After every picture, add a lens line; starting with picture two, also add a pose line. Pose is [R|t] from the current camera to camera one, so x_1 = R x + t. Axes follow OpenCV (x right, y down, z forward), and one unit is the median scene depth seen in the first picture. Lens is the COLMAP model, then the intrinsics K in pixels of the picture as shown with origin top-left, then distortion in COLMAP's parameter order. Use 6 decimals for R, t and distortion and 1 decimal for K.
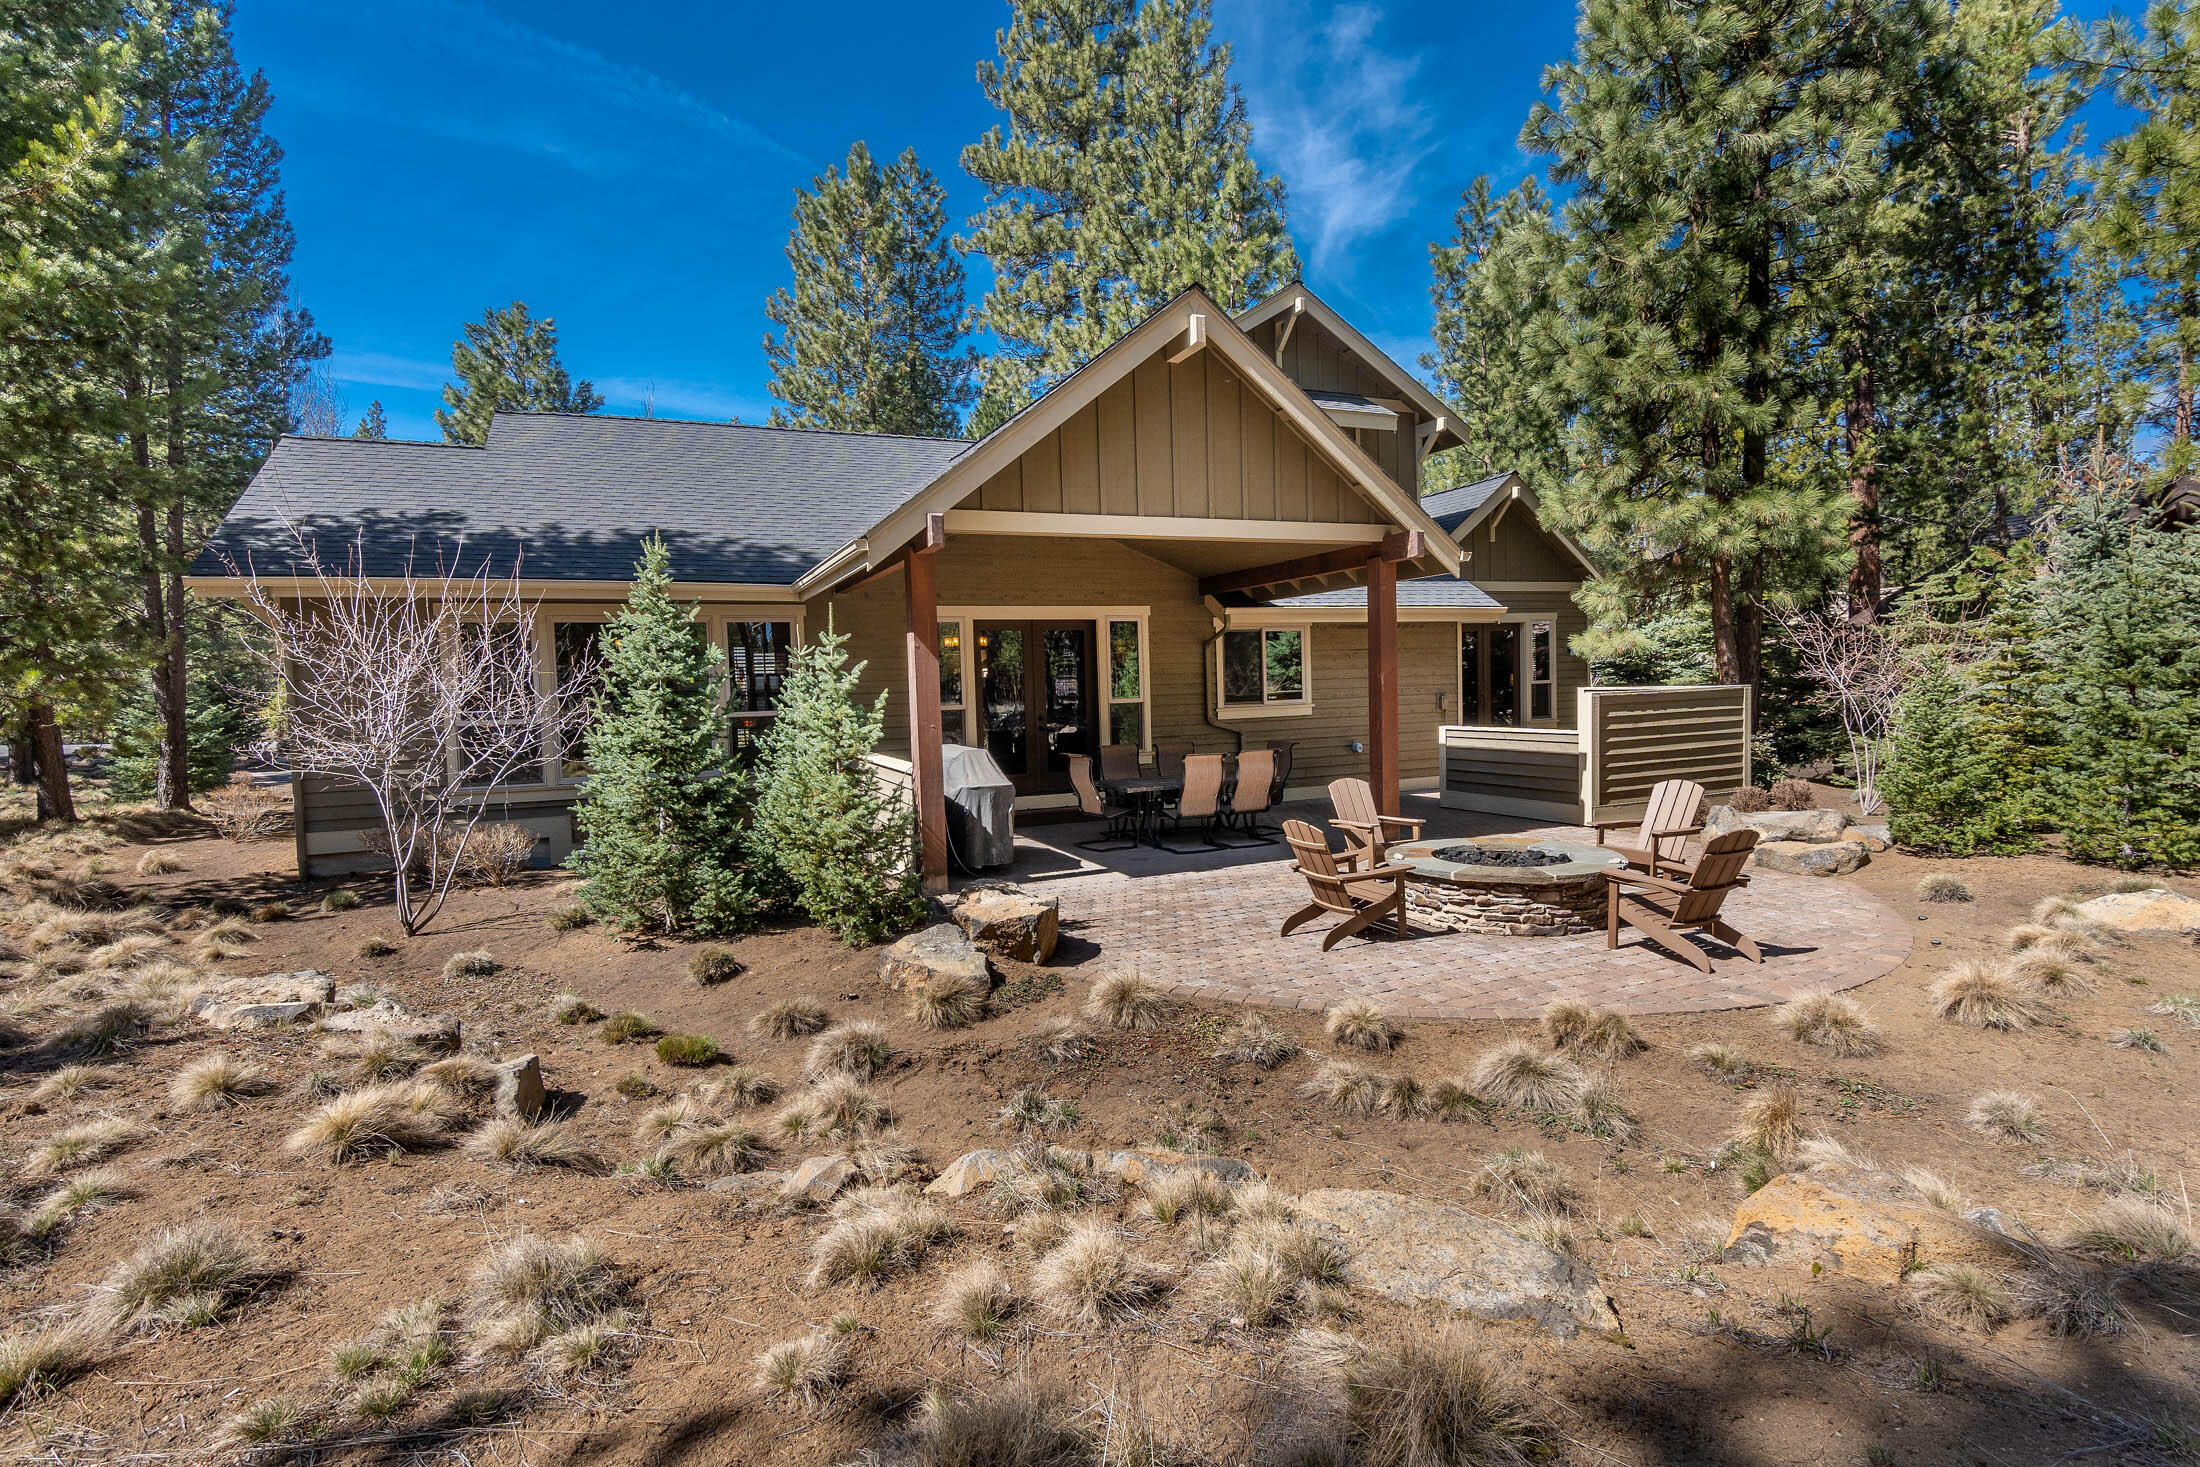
lens RADIAL K [[1049.9, 0, 1100.0], [0, 1049.9, 737.0], [0, 0, 1]] dist [-0.013048, -0.001085]
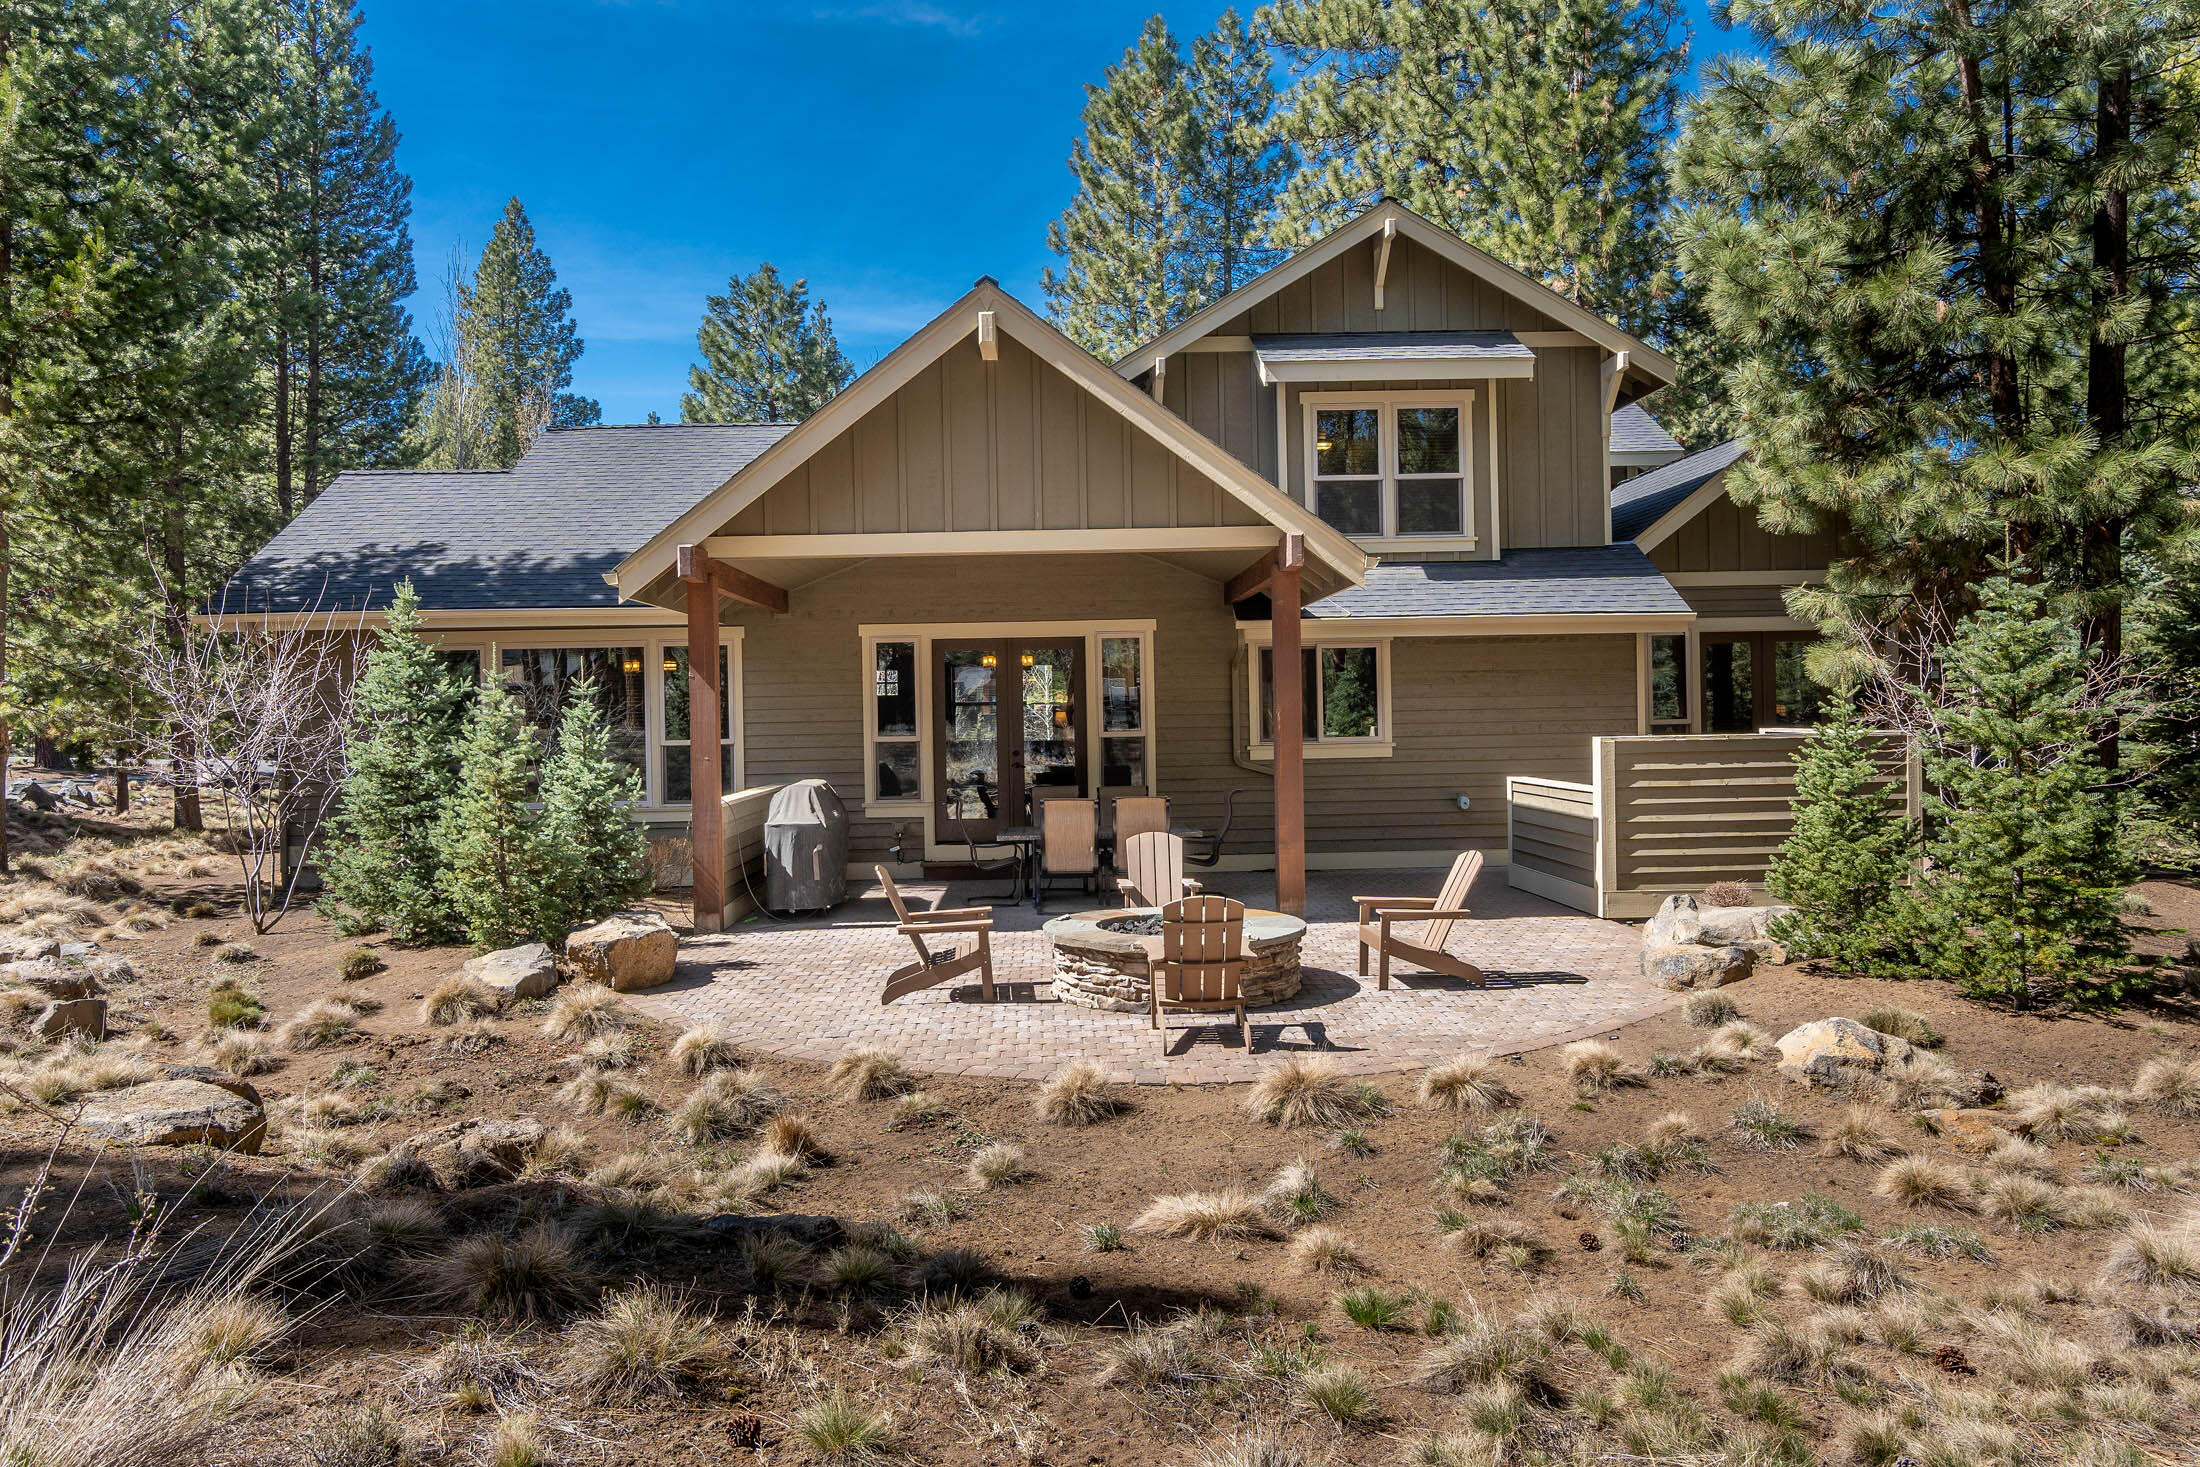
lens RADIAL K [[1497.2, 0, 1103.4], [0, 1497.2, 731.3], [0, 0, 1]] dist [-0.029950, 0.013116]
pose [[0.927945, 0.013849, -0.372460, 0.451117], [-0.025553, 0.999322, -0.026507, -0.006292], [0.371840, 0.034115, 0.927670, -0.095217]]
